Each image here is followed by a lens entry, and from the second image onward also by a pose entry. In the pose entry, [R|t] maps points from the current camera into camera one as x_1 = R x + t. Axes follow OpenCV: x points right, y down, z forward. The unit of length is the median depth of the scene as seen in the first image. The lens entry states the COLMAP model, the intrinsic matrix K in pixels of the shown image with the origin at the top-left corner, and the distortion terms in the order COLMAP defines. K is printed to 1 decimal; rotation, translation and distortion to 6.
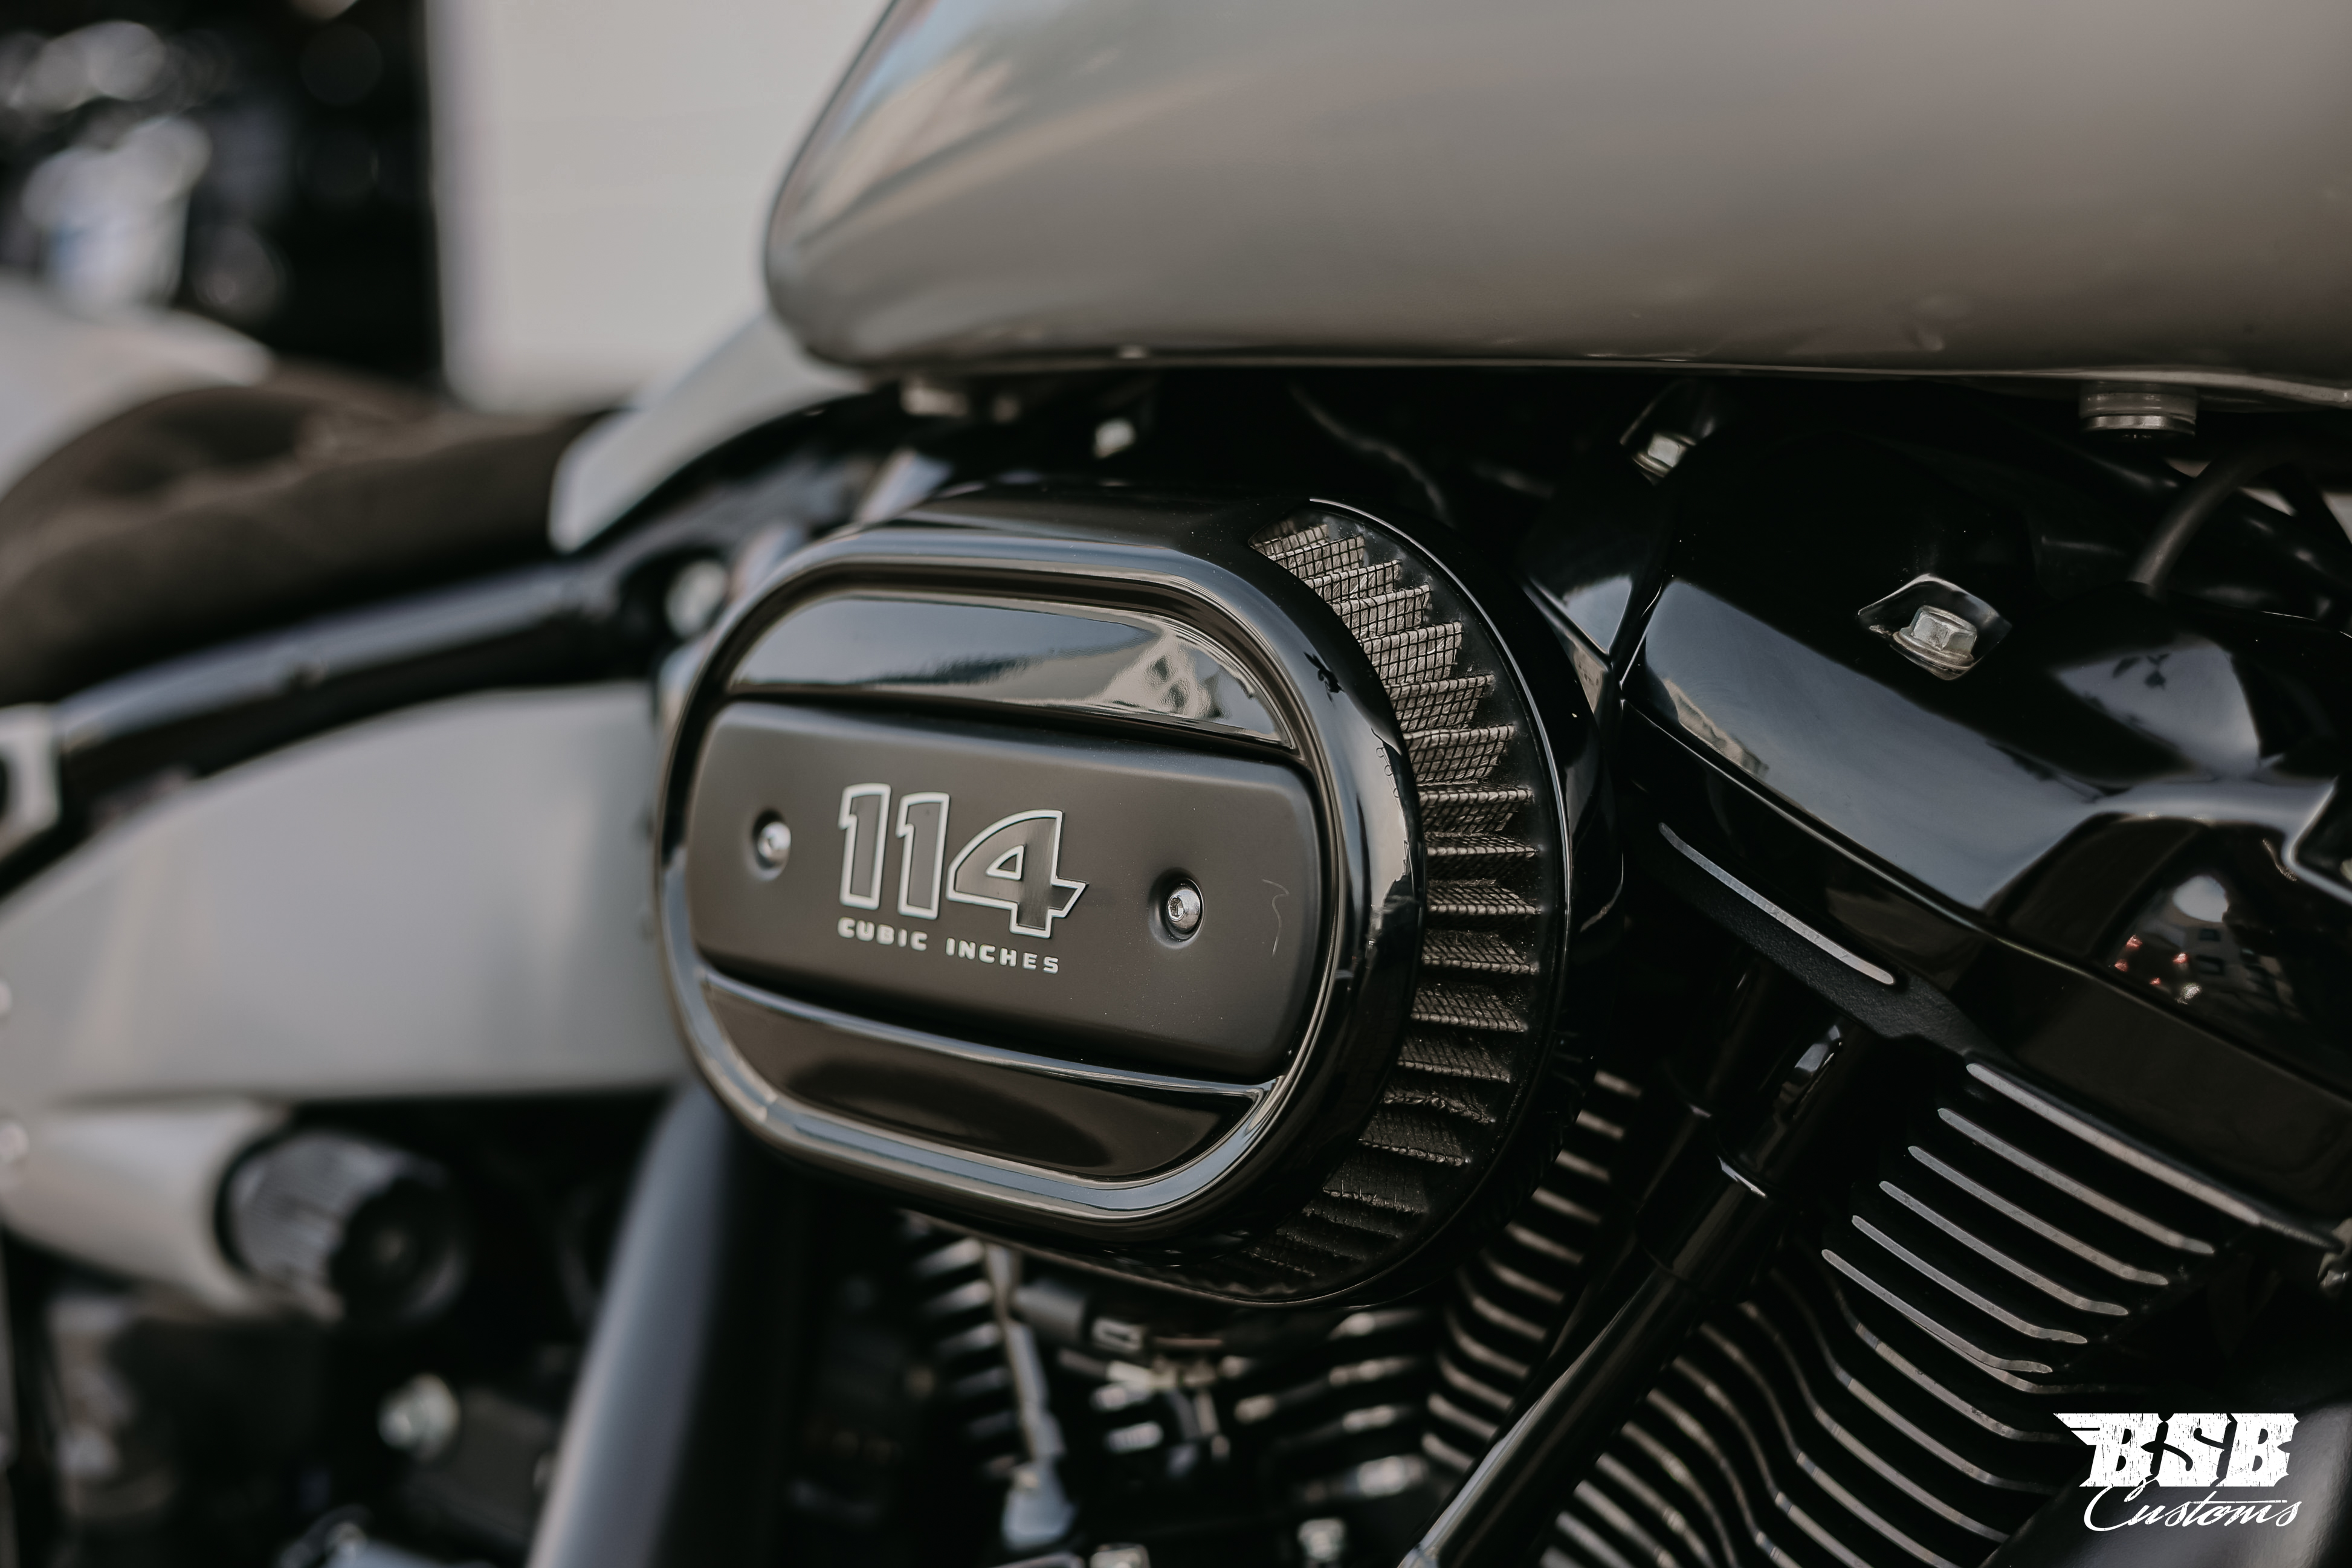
lens RADIAL K [[3539.6, 0, 1182.2], [0, 3539.6, 788.9], [0, 0, 1]] dist [0.005427, -0.199239]
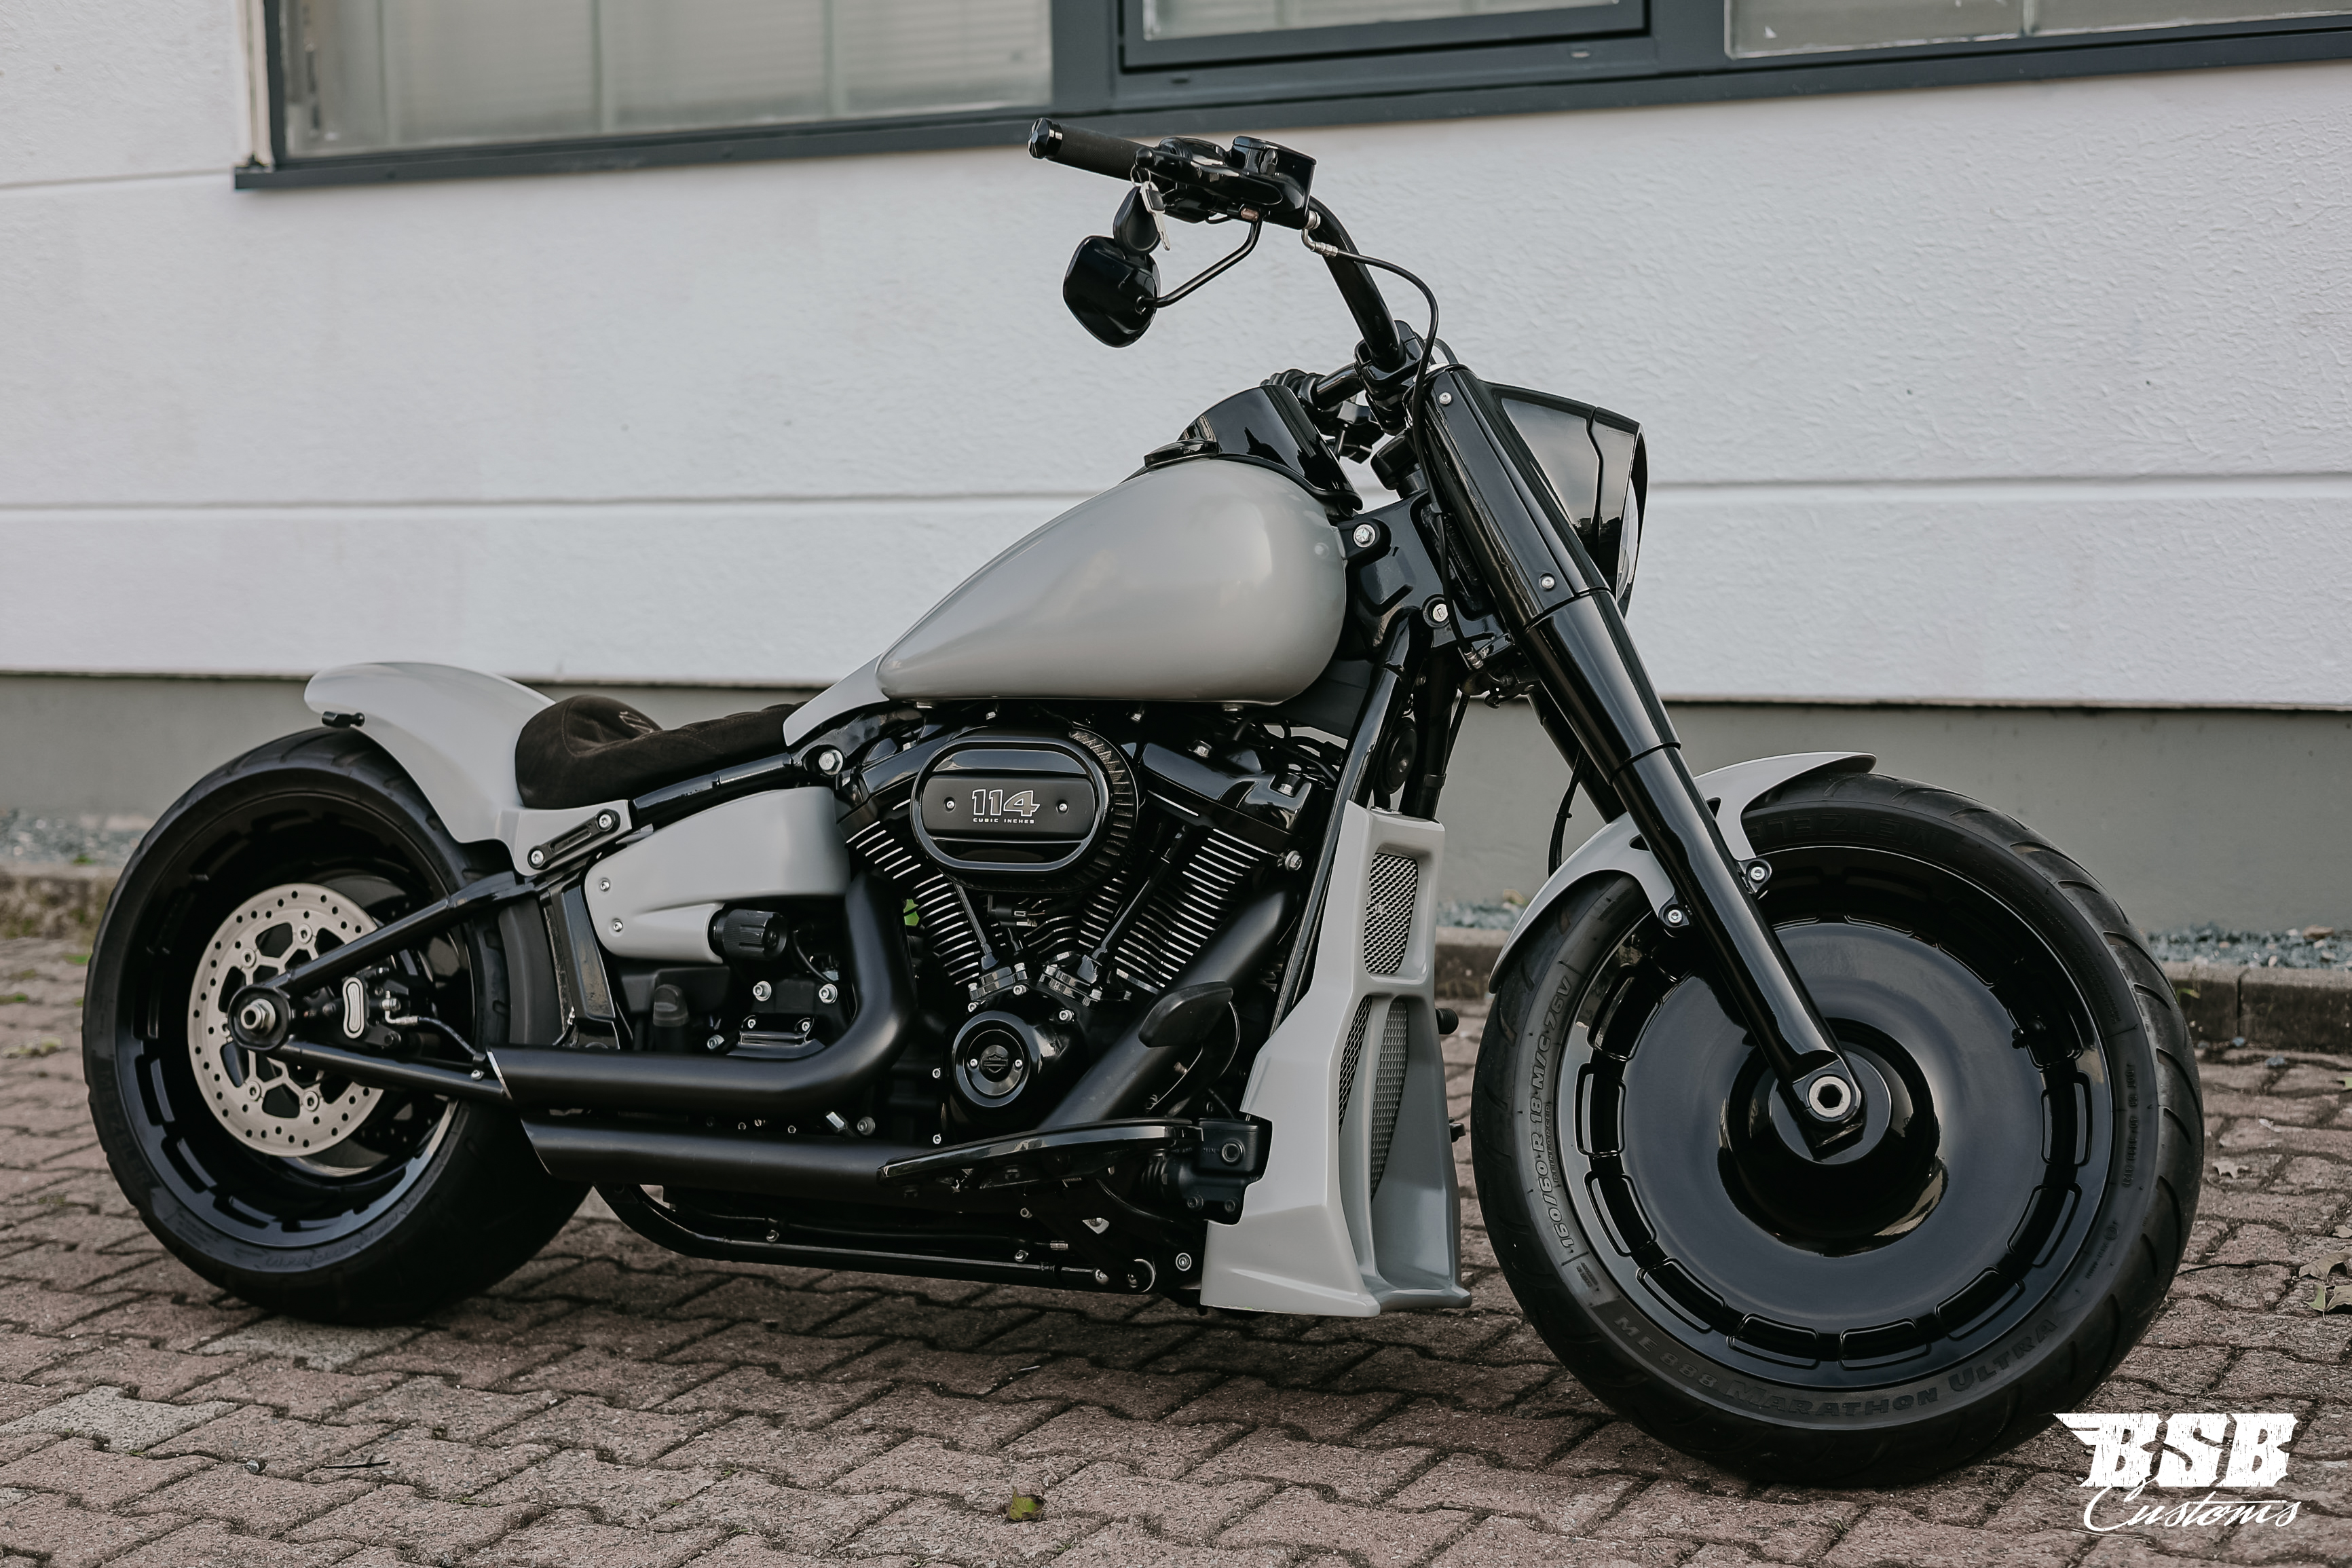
lens RADIAL K [[3697.4, 0, 1204.0], [0, 3697.4, 810.9], [0, 0, 1]] dist [0.031043, -0.130733]
pose [[0.942967, -0.025581, 0.331902, -1.491574], [0.046151, 0.997461, -0.054241, 0.318889], [-0.329672, 0.066465, 0.941753, -3.867372]]
